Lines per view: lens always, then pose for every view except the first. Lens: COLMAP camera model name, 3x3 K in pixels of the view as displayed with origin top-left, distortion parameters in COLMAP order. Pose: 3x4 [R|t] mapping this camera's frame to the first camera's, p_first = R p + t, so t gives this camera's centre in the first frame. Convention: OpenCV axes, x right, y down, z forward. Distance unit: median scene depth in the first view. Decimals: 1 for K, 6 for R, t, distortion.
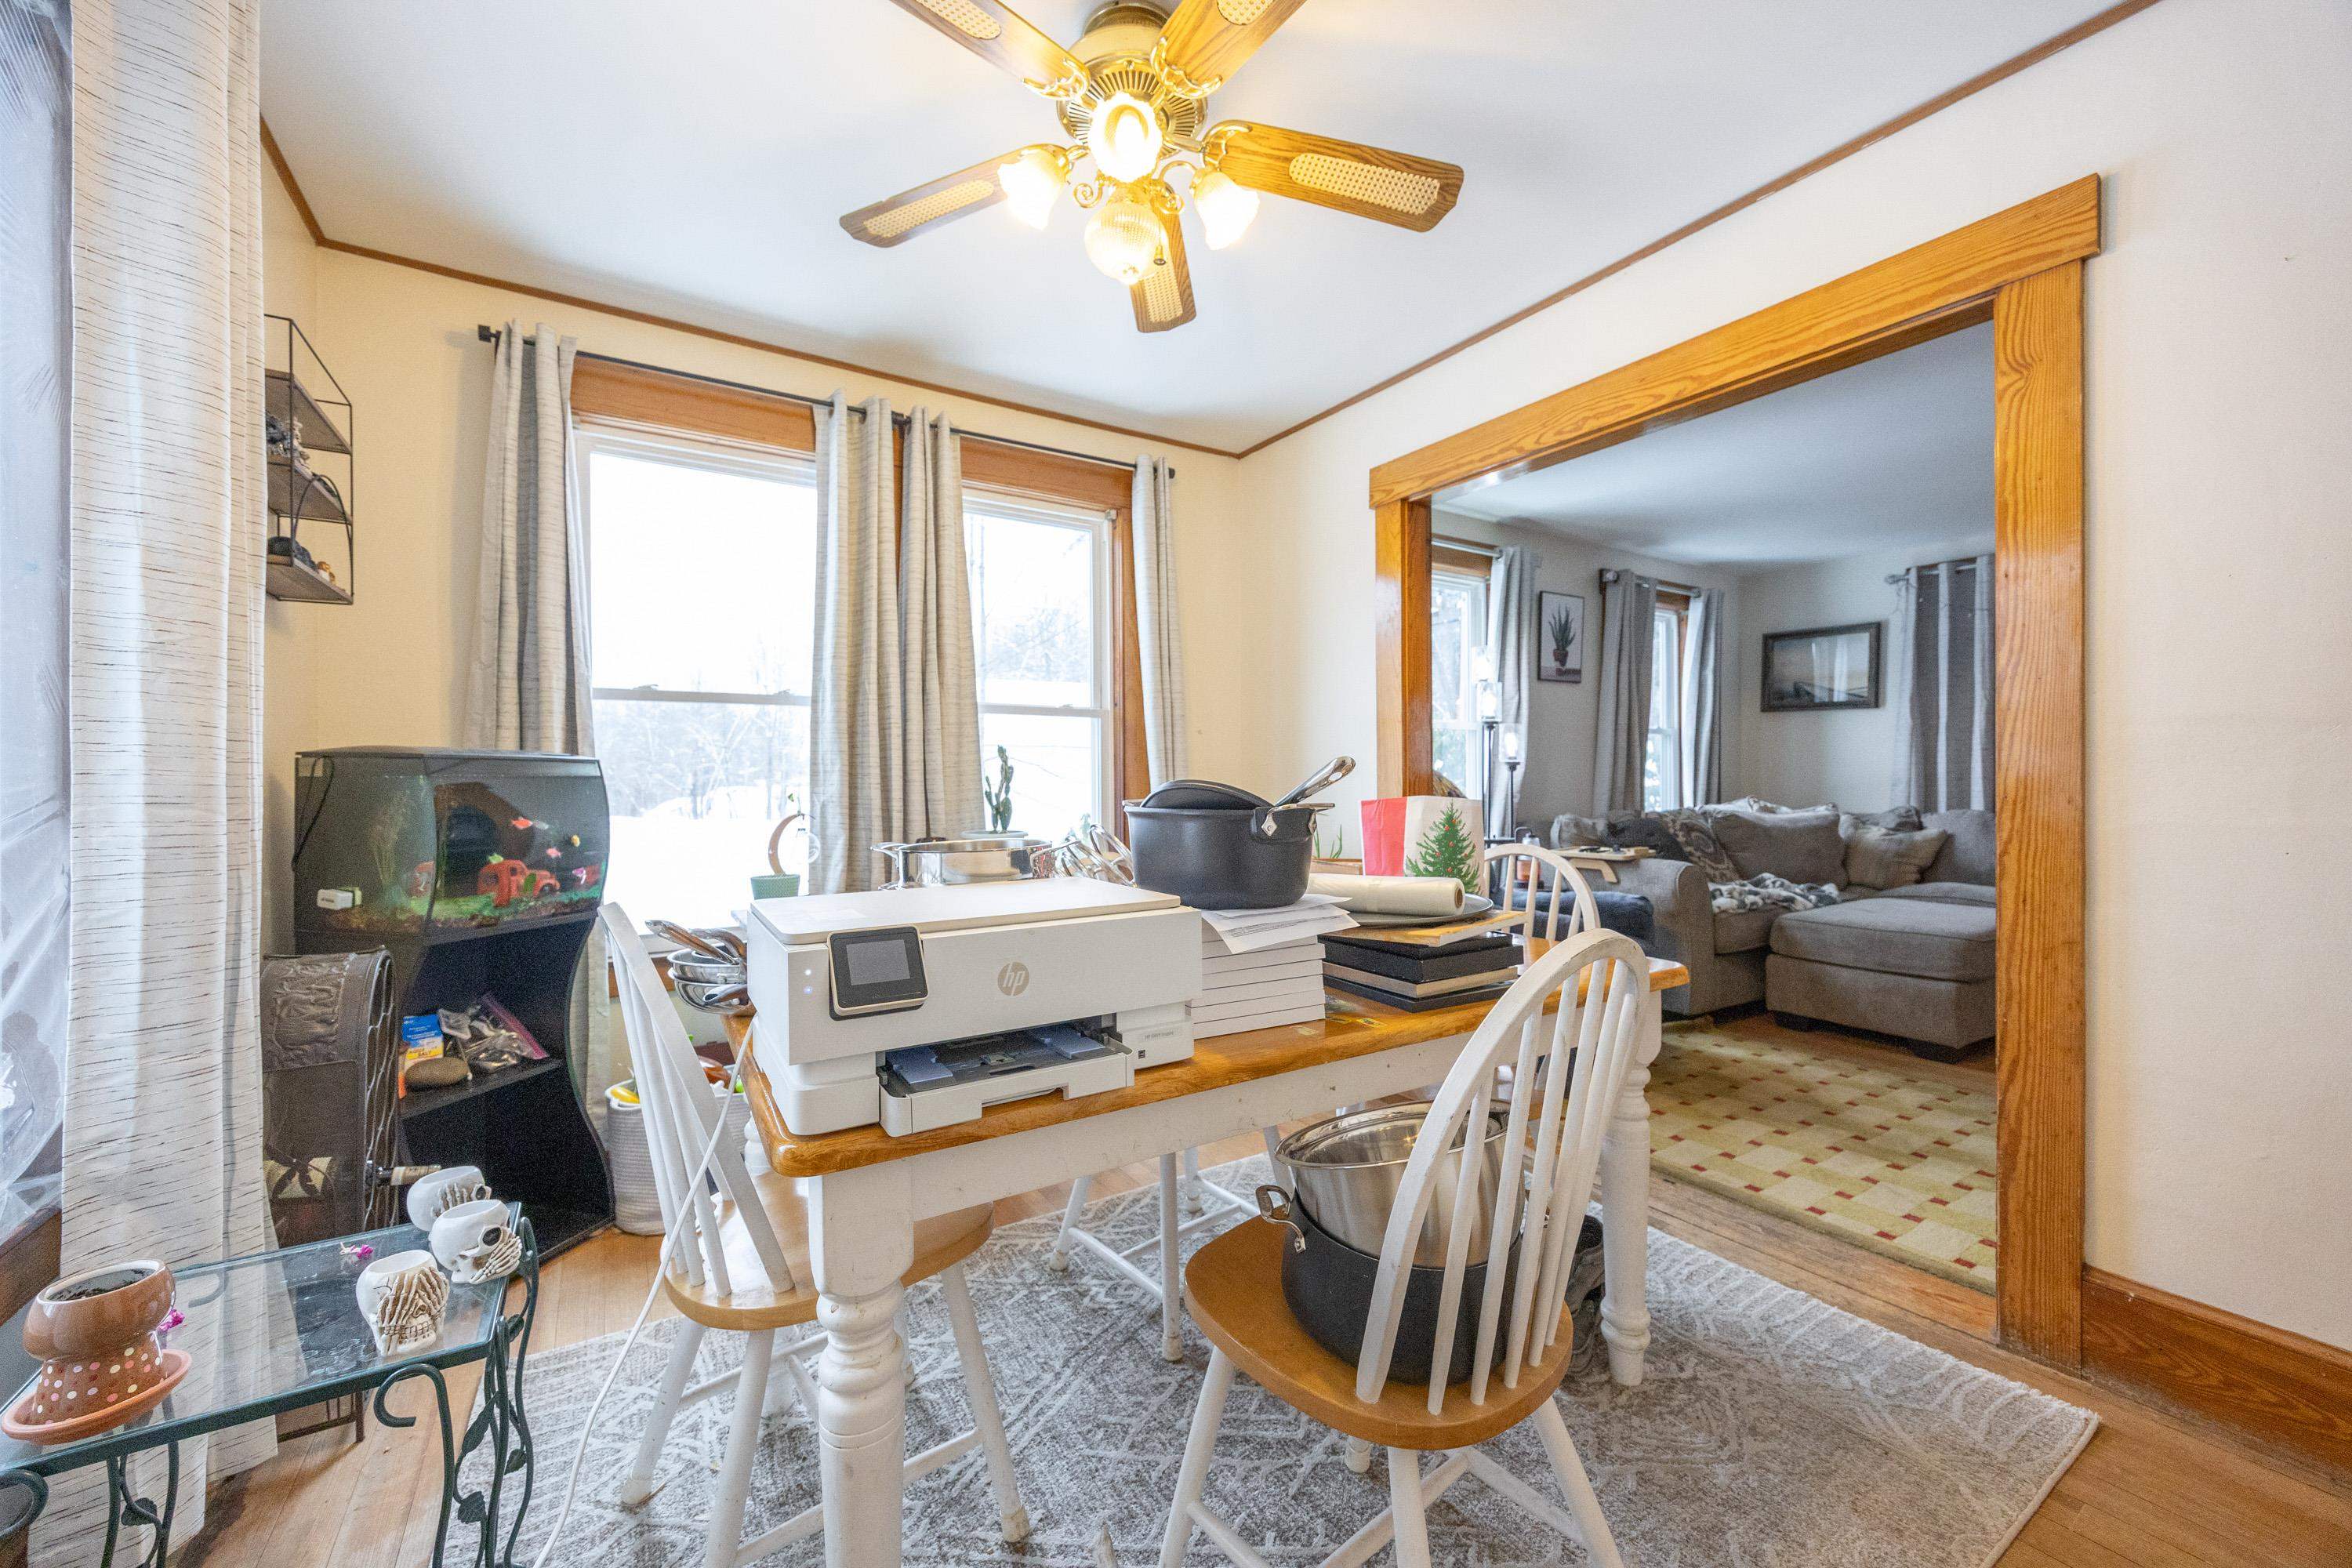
lens RADIAL K [[897.9, 0, 1184.1], [0, 897.9, 787.7], [0, 0, 1]] dist [-0.004764, 0.000664]
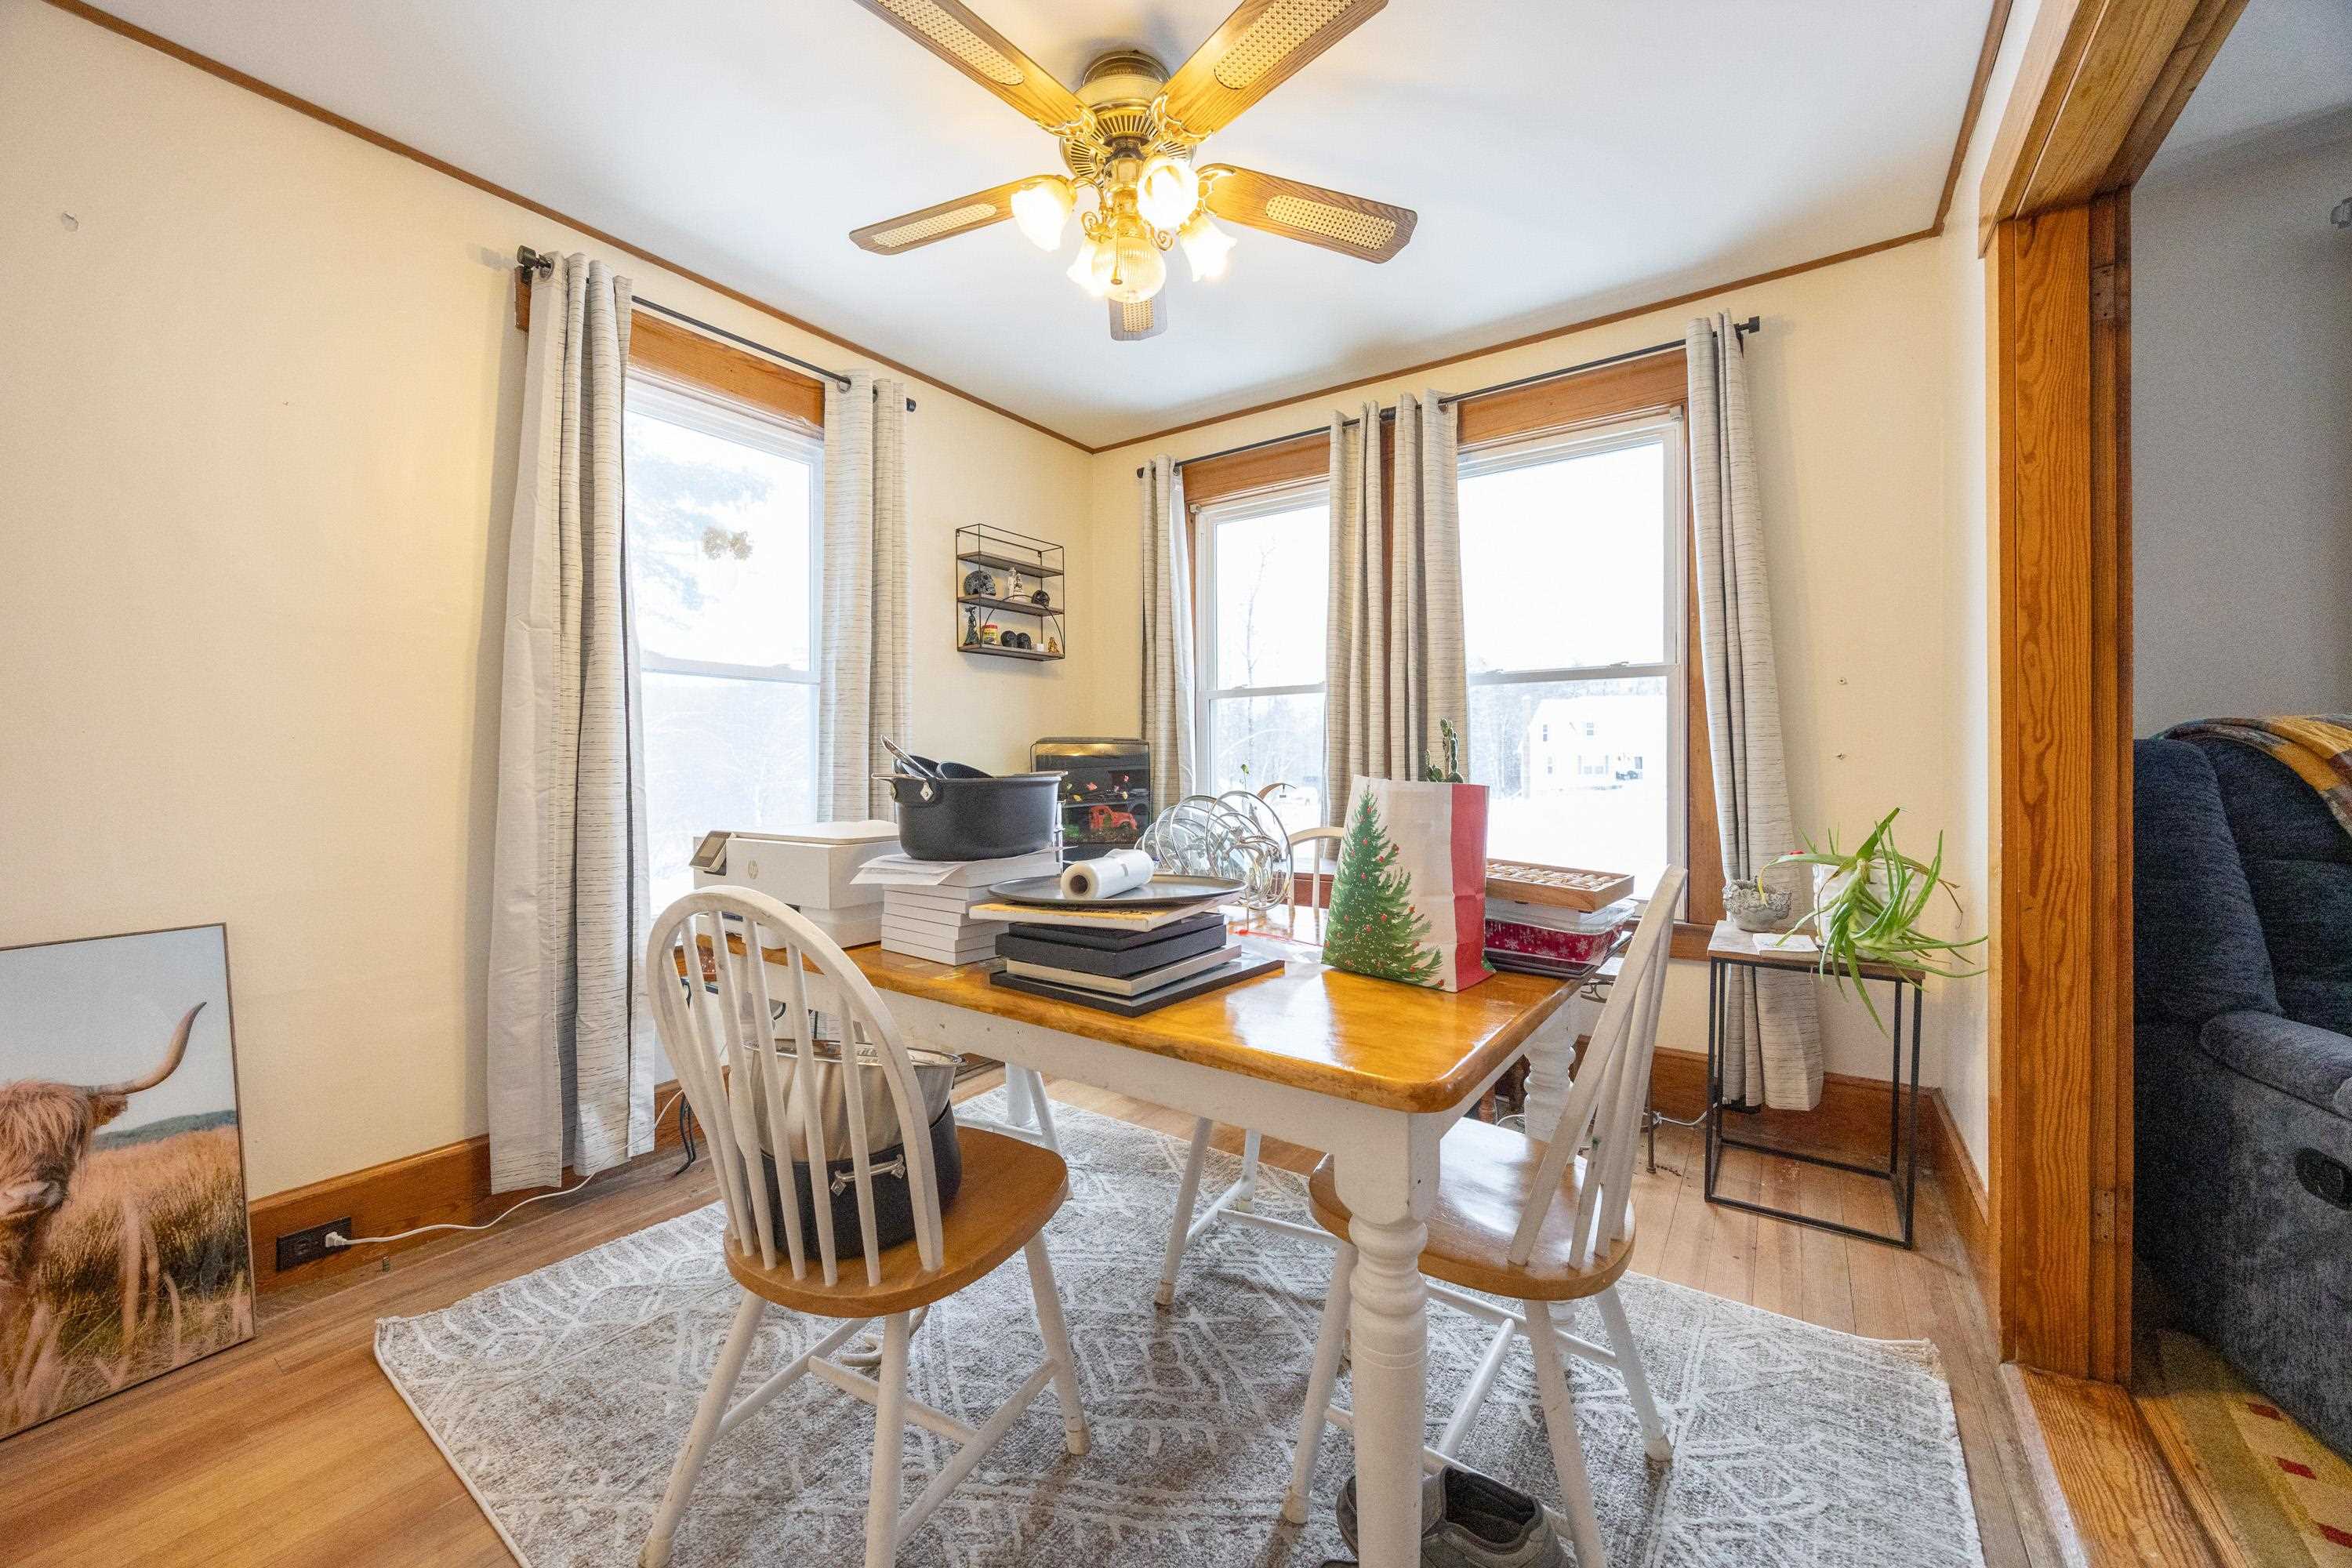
lens RADIAL K [[897.9, 0, 1162.5], [0, 897.9, 768.3], [0, 0, 1]] dist [-0.004764, 0.000664]
pose [[0.374867, 0.009793, -0.927027, 0.588569], [-0.005638, 0.999950, 0.008283, -0.000793], [0.927061, 0.002121, 0.374904, 0.371326]]
